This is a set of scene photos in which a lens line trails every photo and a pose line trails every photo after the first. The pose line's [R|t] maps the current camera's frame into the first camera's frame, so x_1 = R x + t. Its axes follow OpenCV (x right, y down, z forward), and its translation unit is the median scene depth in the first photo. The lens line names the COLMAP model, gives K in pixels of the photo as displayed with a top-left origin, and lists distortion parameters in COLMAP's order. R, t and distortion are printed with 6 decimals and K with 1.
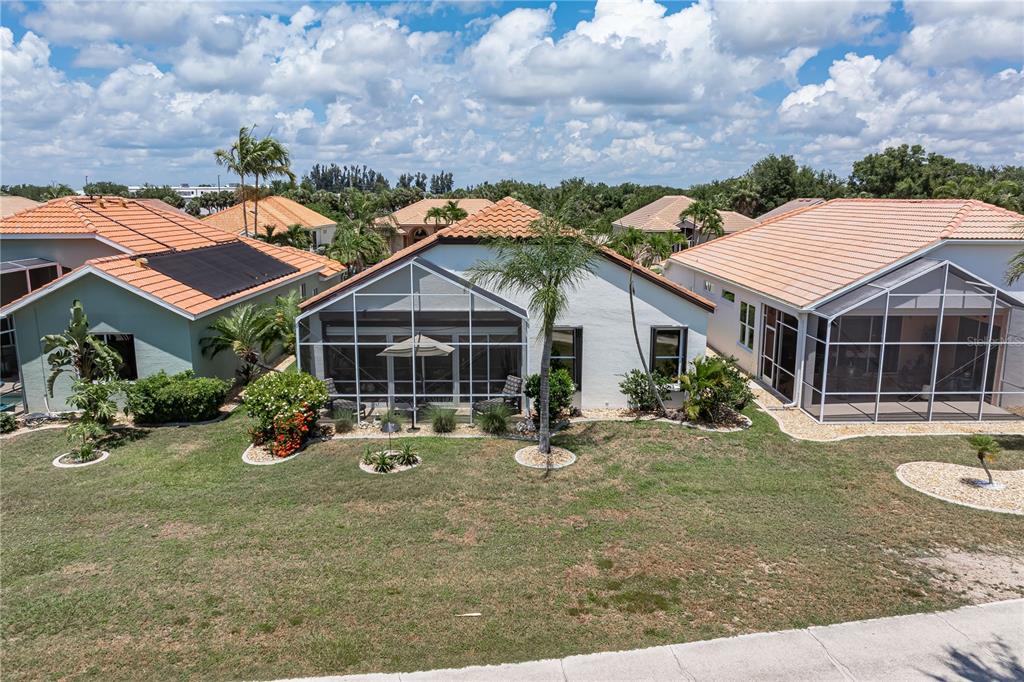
lens RADIAL K [[721.0, 0, 512.4], [0, 721.0, 339.5], [0, 0, 1]] dist [-0.029335, 0.014566]
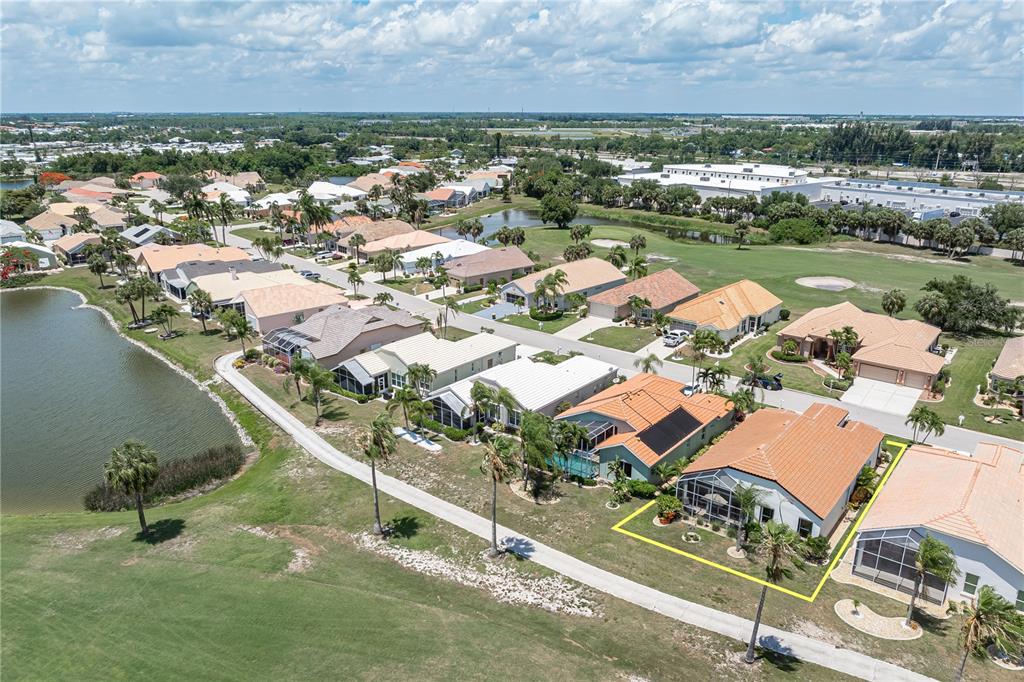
lens RADIAL K [[721.0, 0, 512.2], [0, 721.0, 341.5], [0, 0, 1]] dist [-0.029335, 0.014566]
pose [[0.772678, 0.192890, -0.604783, 0.932126], [-0.120400, 0.979955, 0.158722, -1.043051], [0.623276, -0.049825, 0.780413, -1.889071]]
